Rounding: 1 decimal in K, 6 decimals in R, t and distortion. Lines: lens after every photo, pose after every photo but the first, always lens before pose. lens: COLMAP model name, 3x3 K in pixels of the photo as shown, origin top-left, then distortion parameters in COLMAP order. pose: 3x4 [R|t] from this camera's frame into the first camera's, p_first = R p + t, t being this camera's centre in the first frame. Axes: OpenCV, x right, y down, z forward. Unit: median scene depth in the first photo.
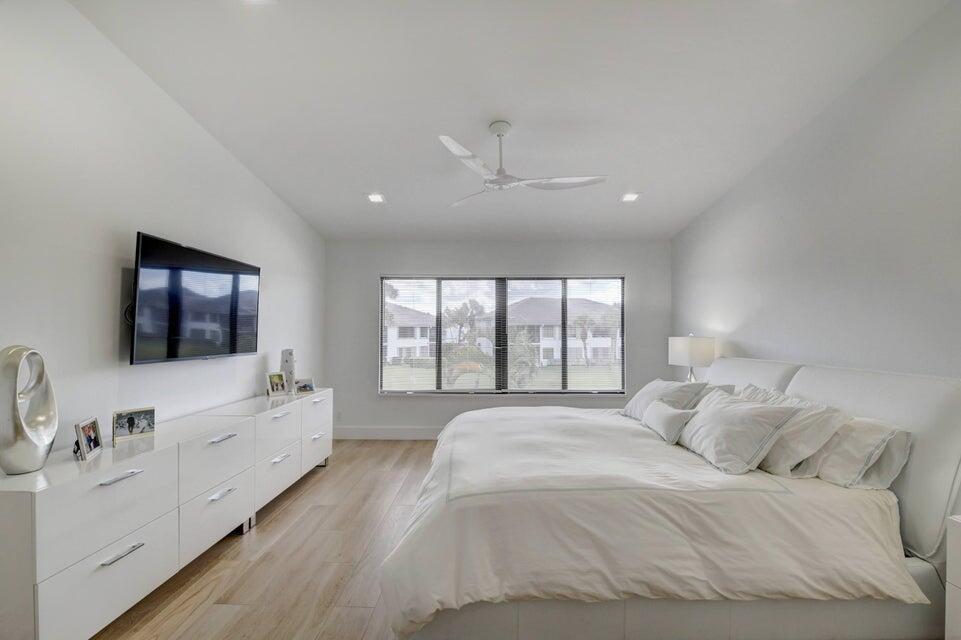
lens RADIAL K [[425.9, 0, 482.2], [0, 425.9, 324.2], [0, 0, 1]] dist [-0.000498, -0.015827]
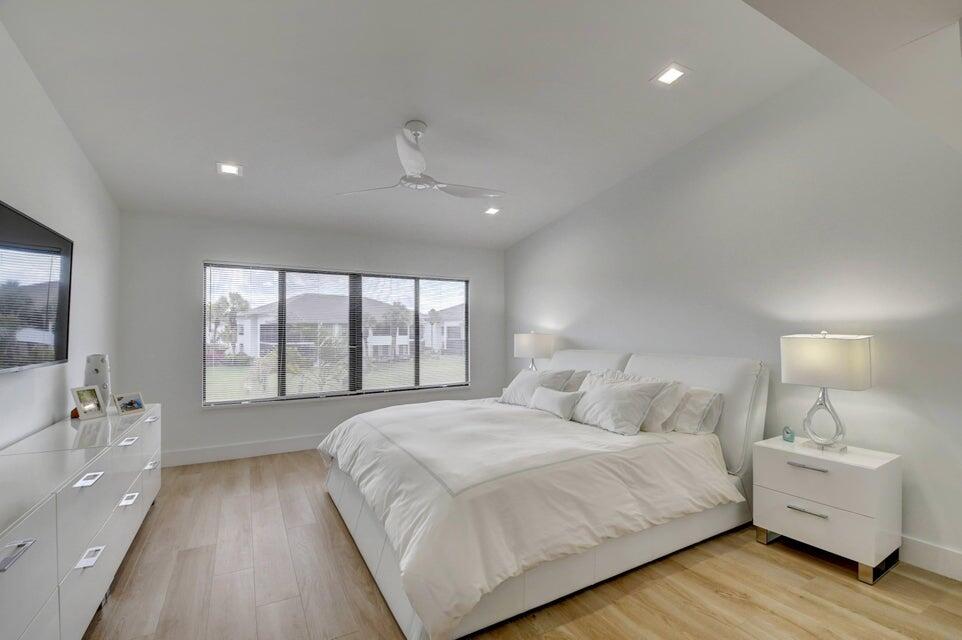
lens RADIAL K [[423.6, 0, 481.2], [0, 423.6, 323.3], [0, 0, 1]] dist [0.013702, -0.023612]
pose [[0.864300, 0.005063, 0.502950, -0.469043], [-0.006009, 0.999982, 0.000260, 0.001656], [-0.502940, -0.003247, 0.864315, 0.077796]]
